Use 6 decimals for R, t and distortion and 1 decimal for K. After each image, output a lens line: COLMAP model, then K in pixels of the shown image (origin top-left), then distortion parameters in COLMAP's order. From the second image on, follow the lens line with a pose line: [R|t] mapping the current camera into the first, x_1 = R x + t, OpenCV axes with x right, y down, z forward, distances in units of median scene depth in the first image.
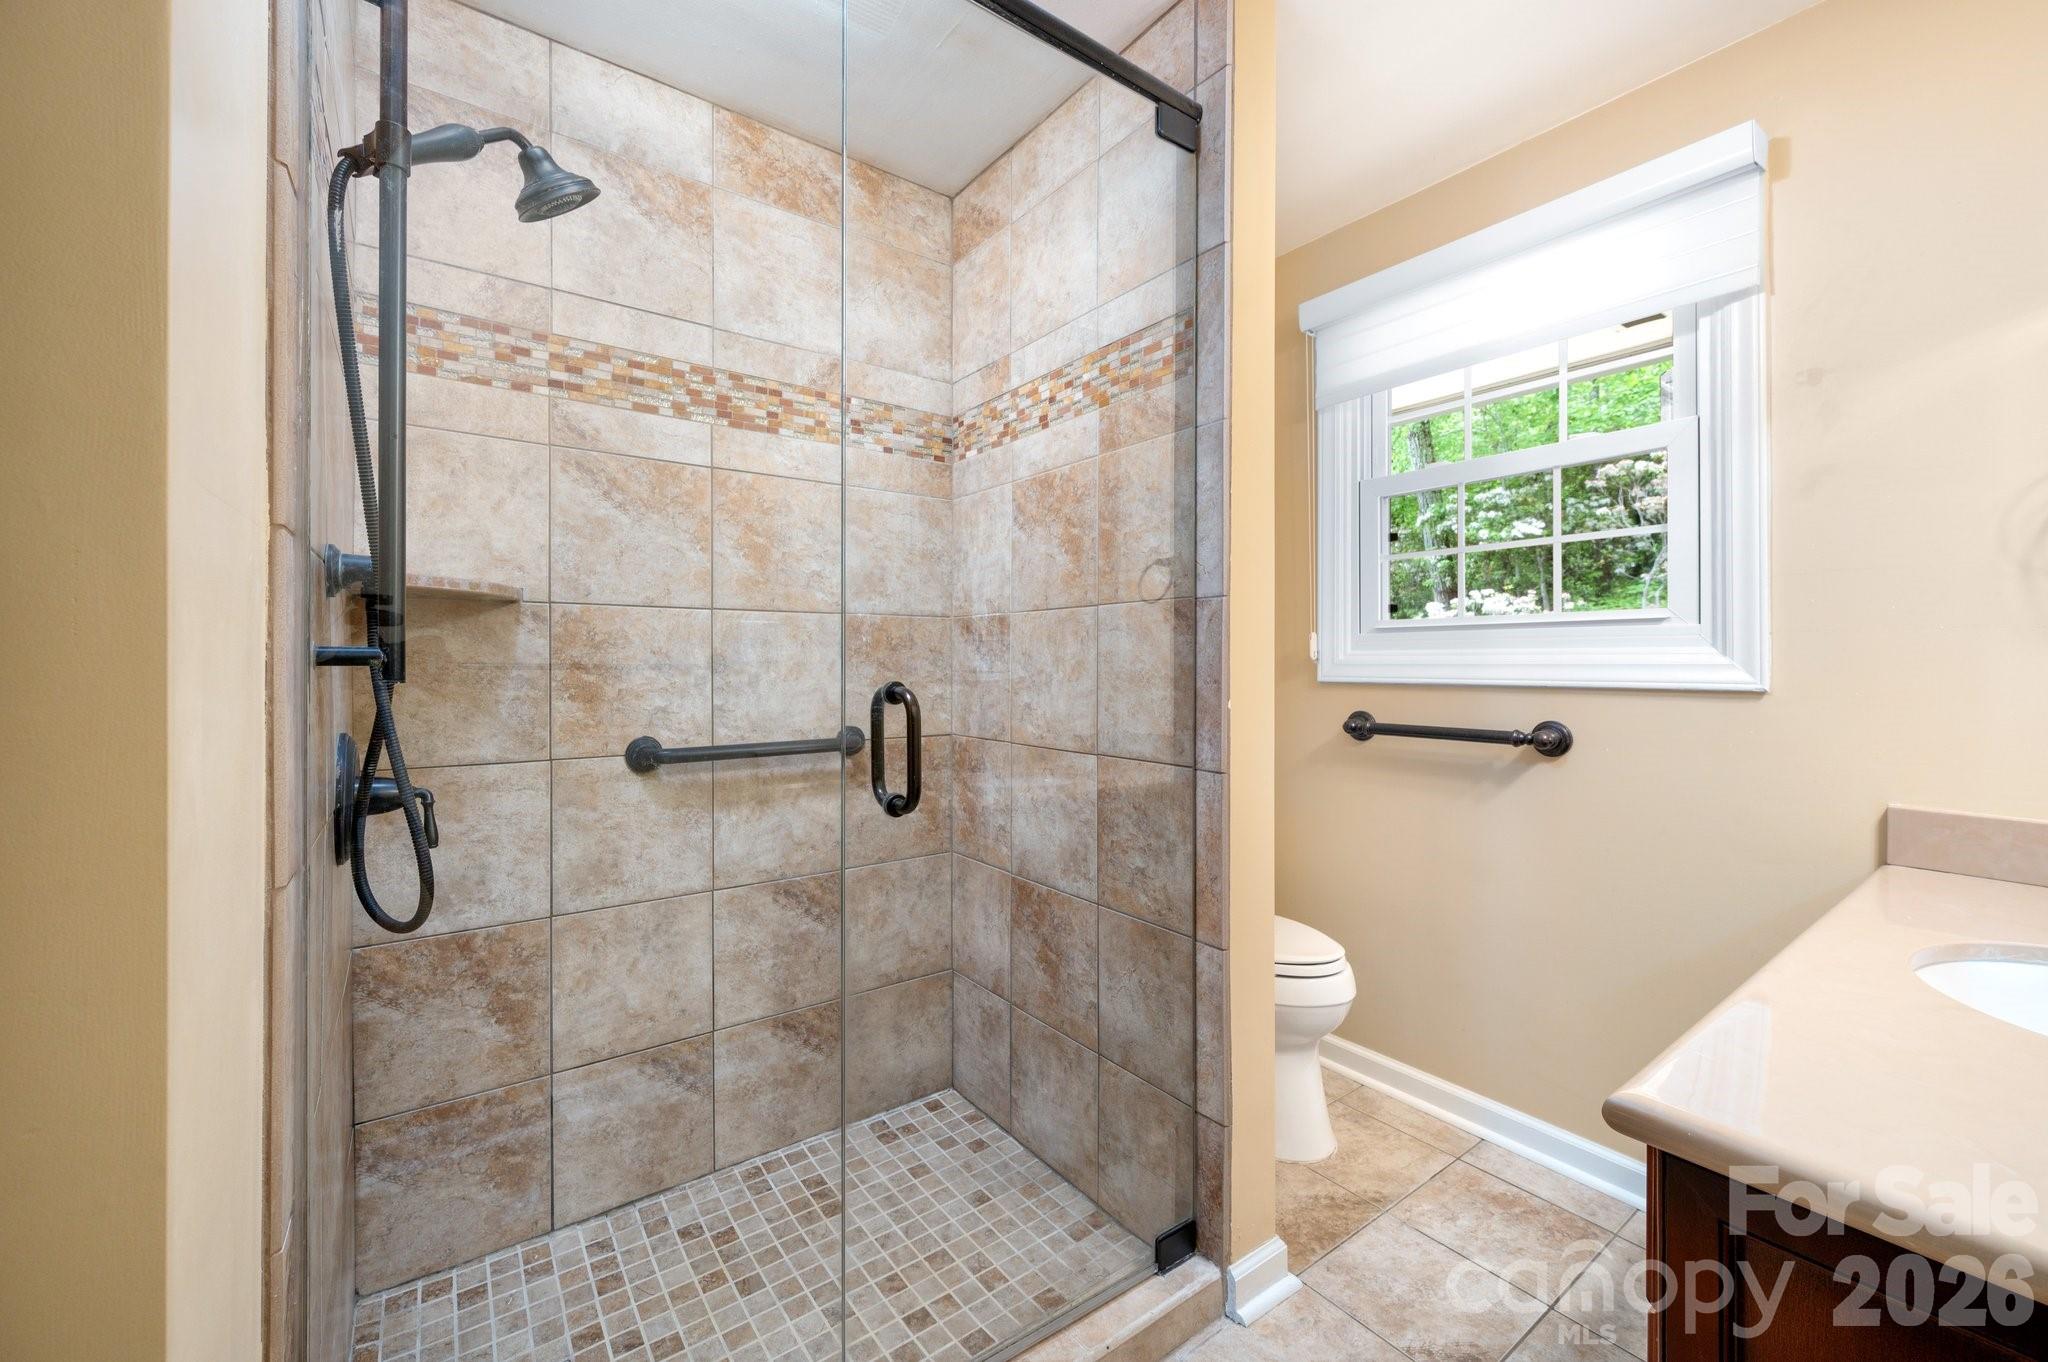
lens RADIAL K [[810.2, 0, 1030.9], [0, 810.2, 705.8], [0, 0, 1]] dist [-0.000515, -0.000142]
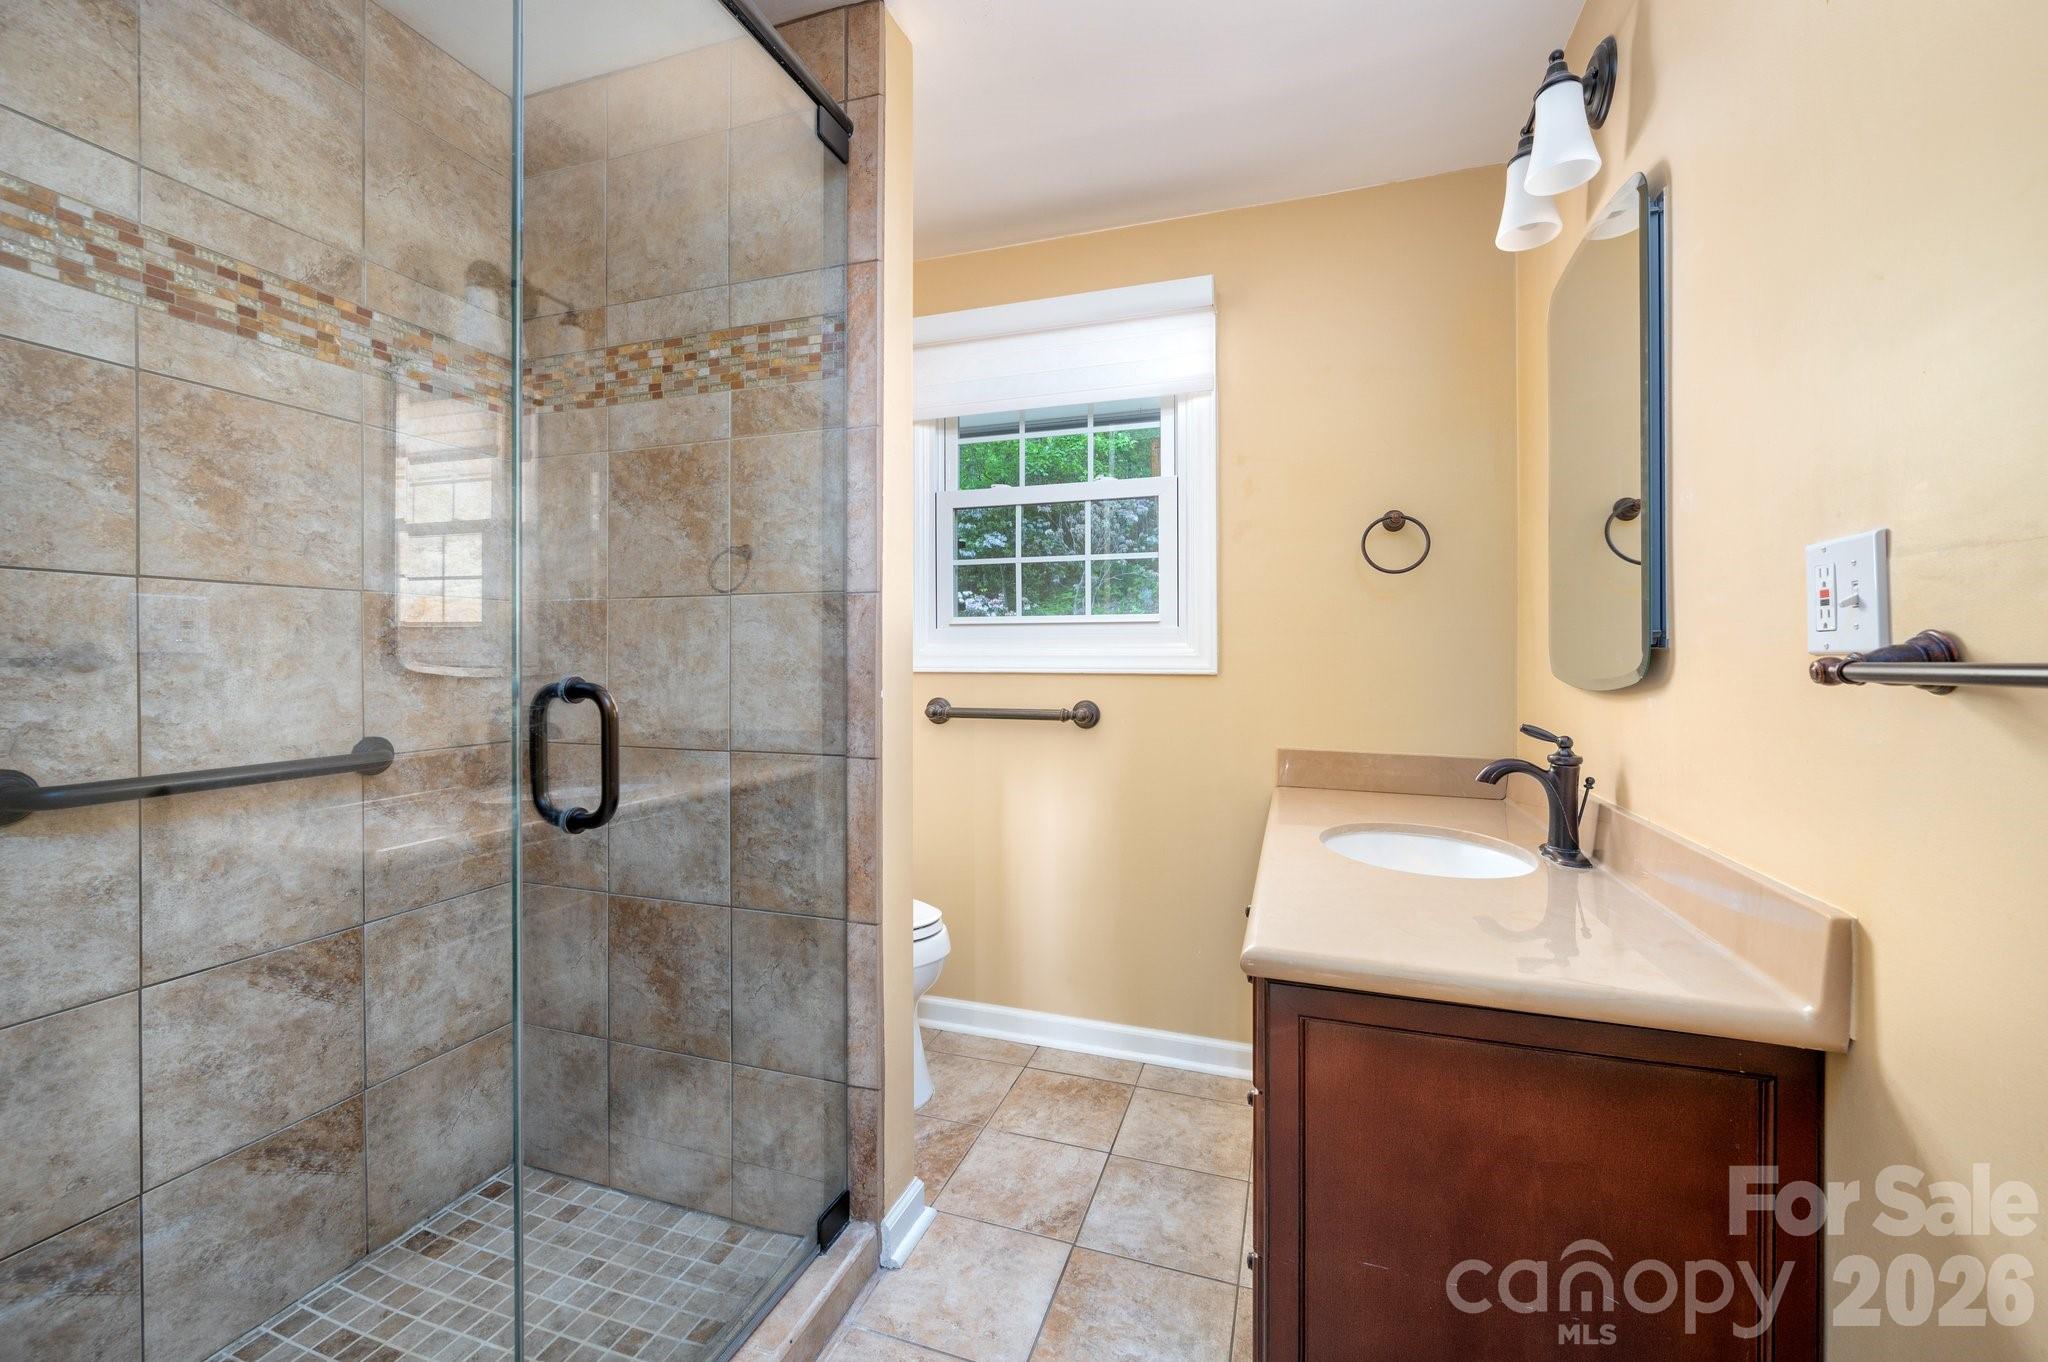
lens RADIAL K [[810.2, 0, 1030.9], [0, 810.2, 705.8], [0, 0, 1]] dist [-0.000515, -0.000142]
pose [[0.819263, -0.036392, 0.572263, -0.168797], [0.030972, 0.999336, 0.019211, -0.000193], [-0.572582, 0.001985, 0.819845, 0.009312]]
